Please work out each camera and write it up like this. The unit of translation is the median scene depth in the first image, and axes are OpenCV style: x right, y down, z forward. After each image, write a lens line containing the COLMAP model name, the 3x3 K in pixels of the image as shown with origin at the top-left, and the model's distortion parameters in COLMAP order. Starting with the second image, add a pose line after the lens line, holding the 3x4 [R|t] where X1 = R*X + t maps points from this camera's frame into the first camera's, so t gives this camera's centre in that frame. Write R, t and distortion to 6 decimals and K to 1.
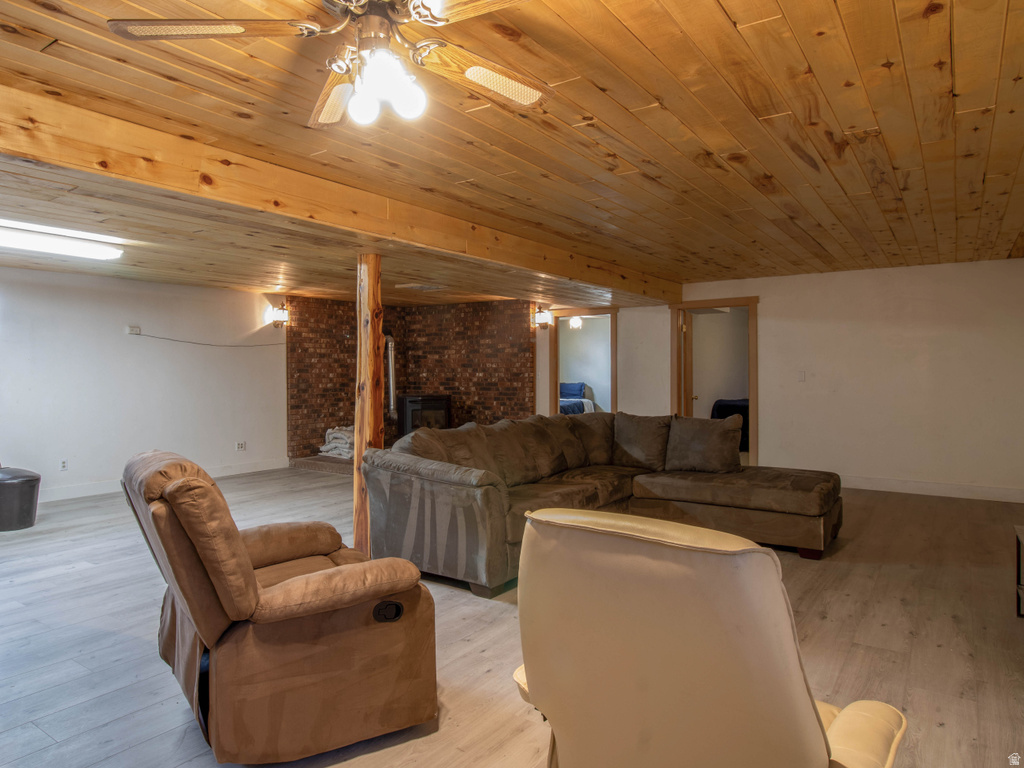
lens RADIAL K [[670.6, 0, 512.0], [0, 670.6, 384.0], [0, 0, 1]] dist [-0.005785, -0.002271]
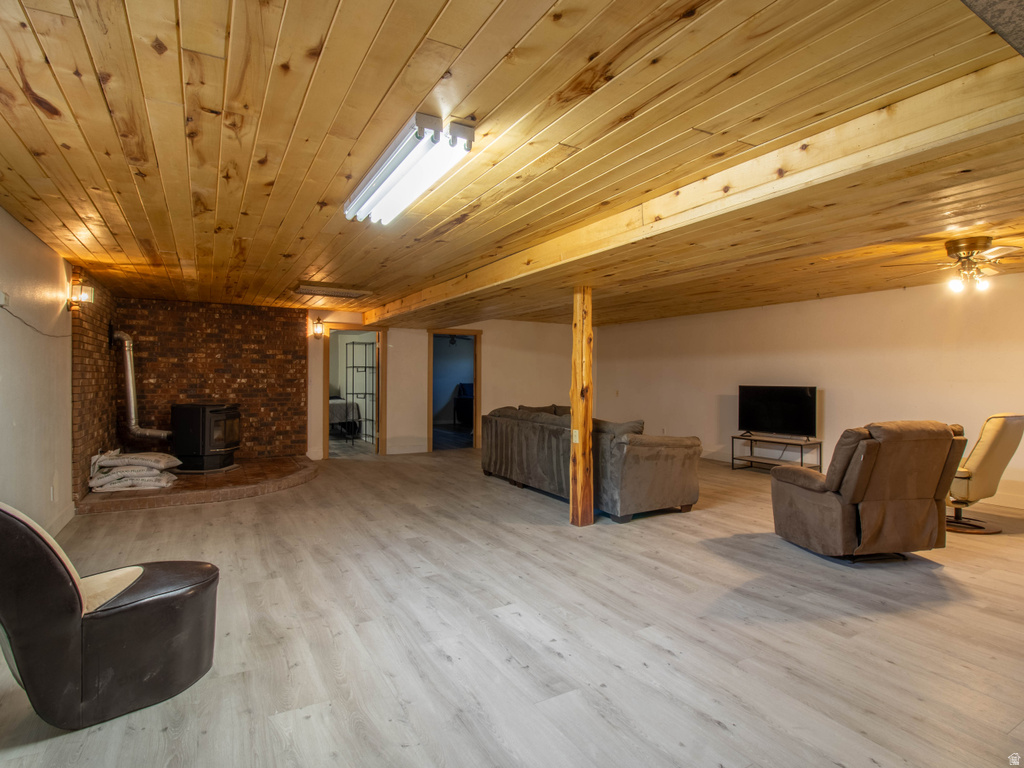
lens RADIAL K [[536.0, 0, 510.6], [0, 536.0, 372.9], [0, 0, 1]] dist [-0.002465, -0.001231]
pose [[0.425717, 0.012187, 0.904774, -0.583124], [0.013906, 0.999703, -0.020008, -0.004364], [-0.904749, 0.021100, 0.425421, 0.331044]]
